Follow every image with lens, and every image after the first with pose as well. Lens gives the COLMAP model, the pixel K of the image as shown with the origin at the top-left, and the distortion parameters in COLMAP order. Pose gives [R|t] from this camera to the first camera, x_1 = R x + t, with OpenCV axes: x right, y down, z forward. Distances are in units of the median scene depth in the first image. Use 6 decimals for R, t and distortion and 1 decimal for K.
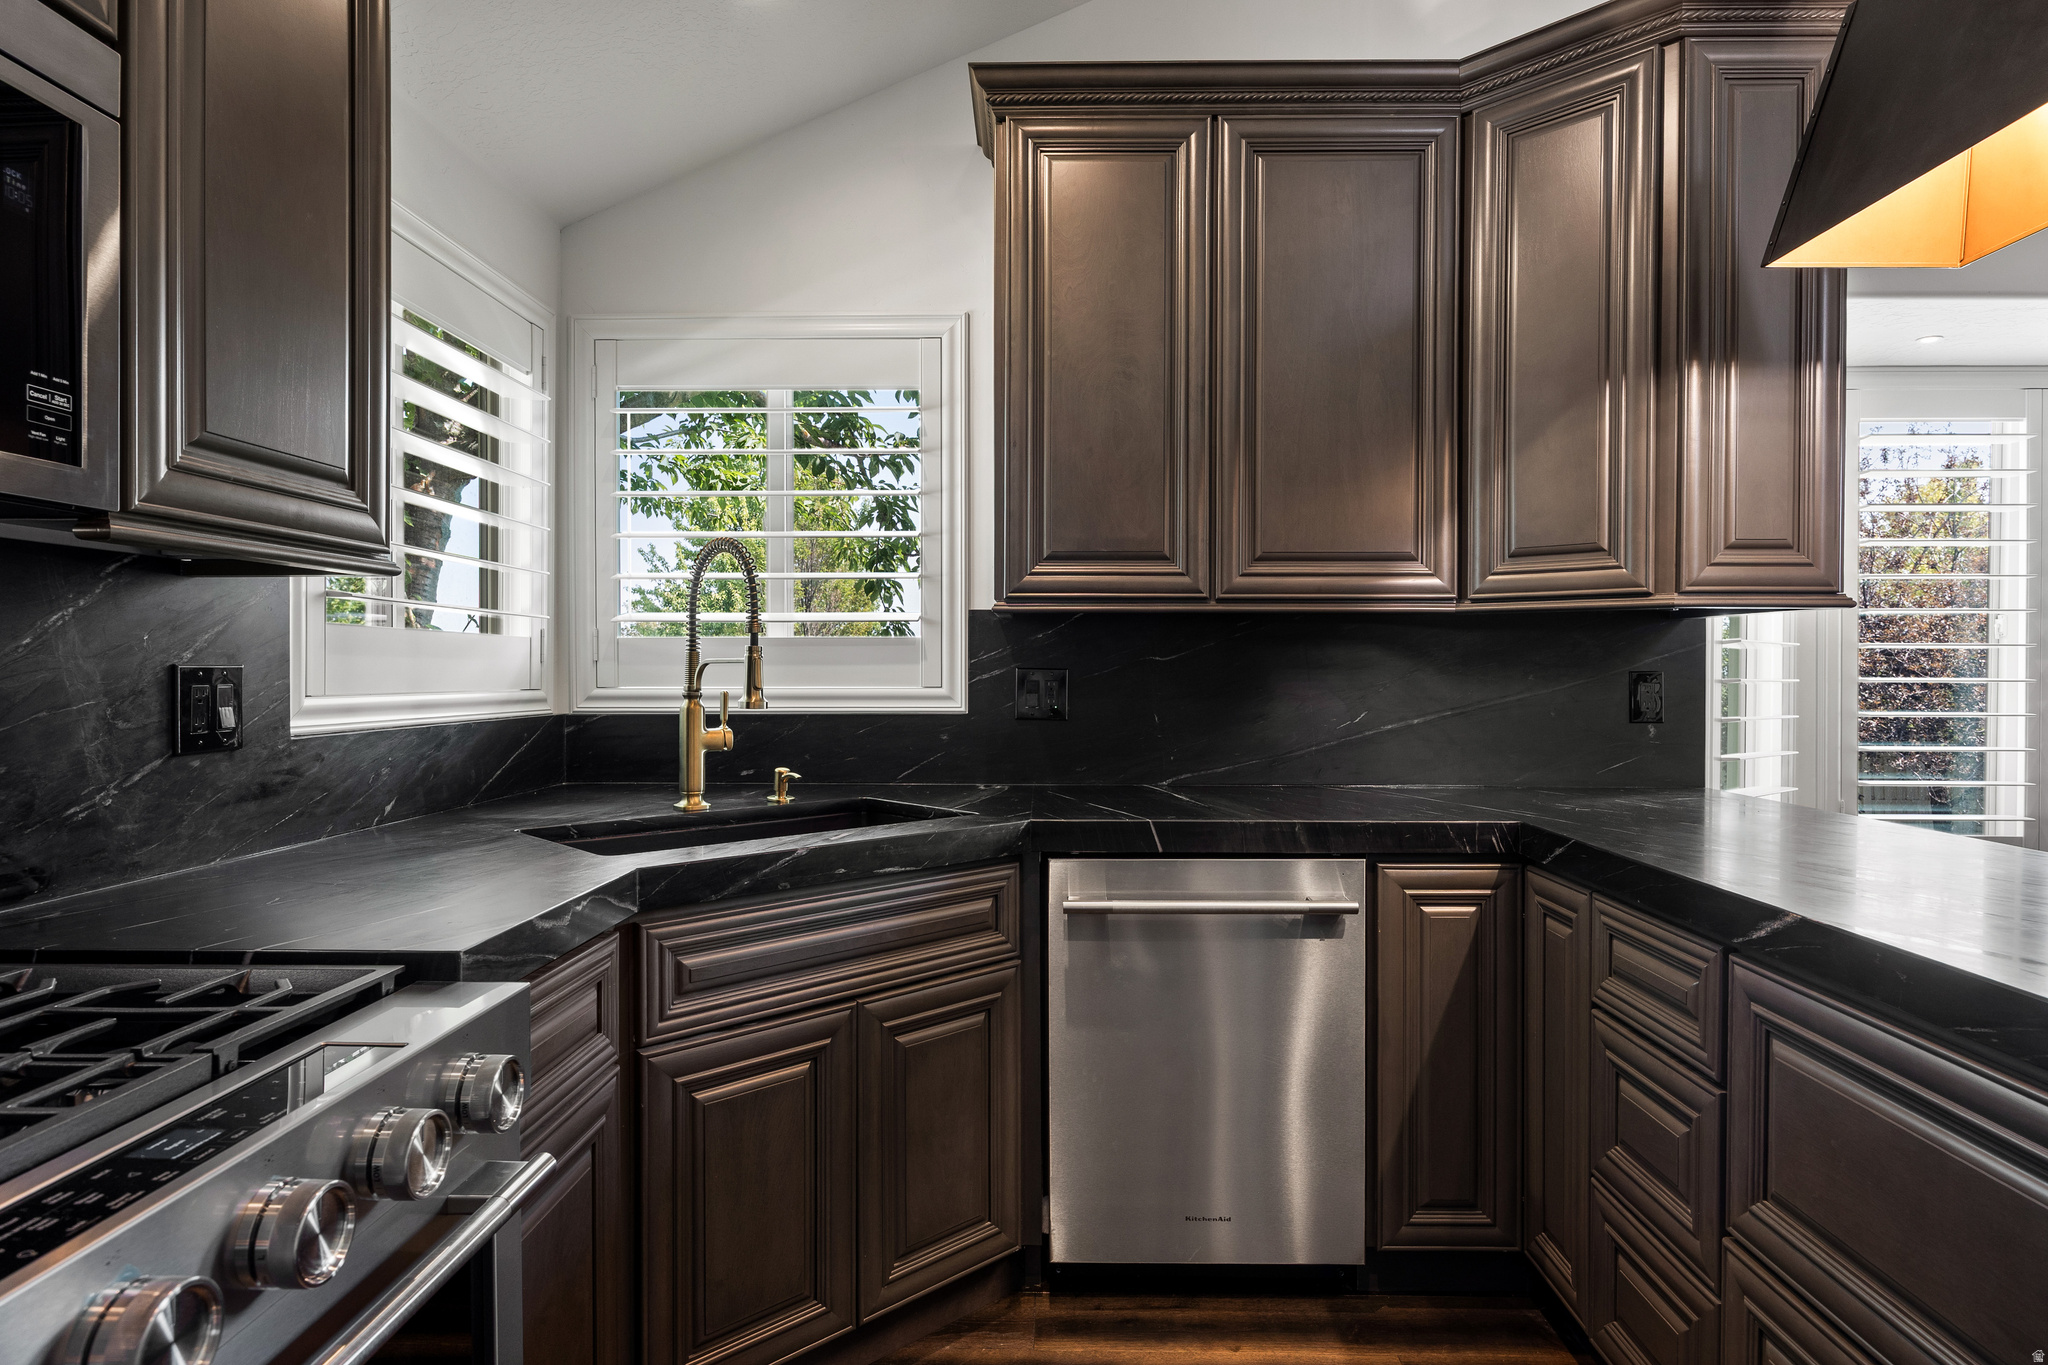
lens RADIAL K [[1140.1, 0, 1024.0], [0, 1140.1, 682.5], [0, 0, 1]] dist [-0.027930, 0.000086]
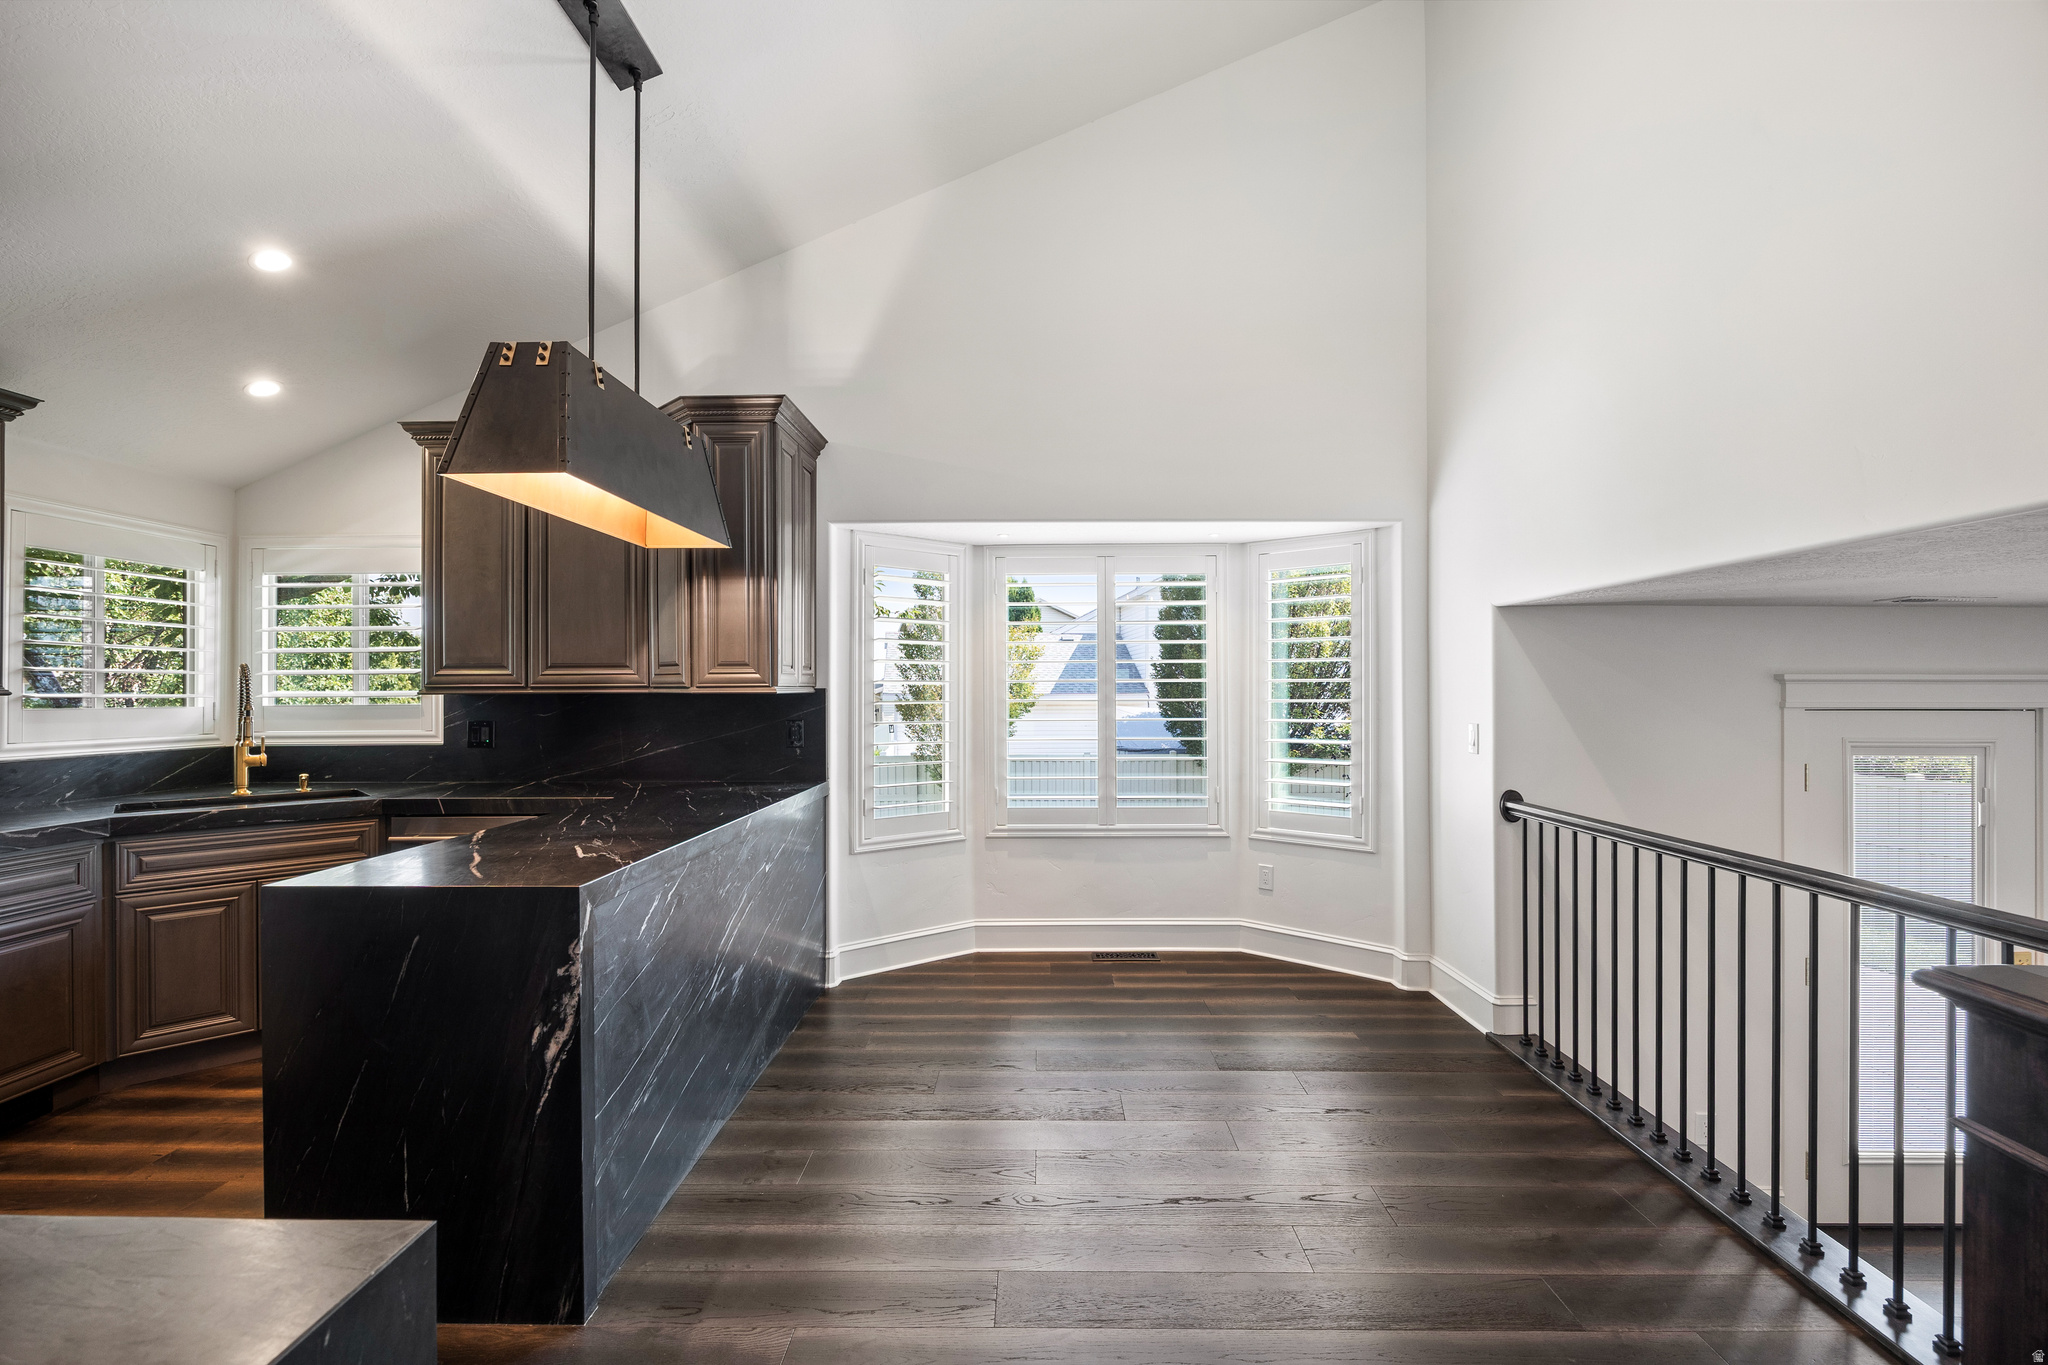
lens RADIAL K [[903.3, 0, 1024.0], [0, 903.3, 682.5], [0, 0, 1]] dist [-0.017934, 0.000367]
pose [[0.999809, -0.006282, 0.018528, 1.066686], [0.006632, 0.999799, -0.018913, -0.049713], [-0.018405, 0.019032, 0.999649, -0.618140]]
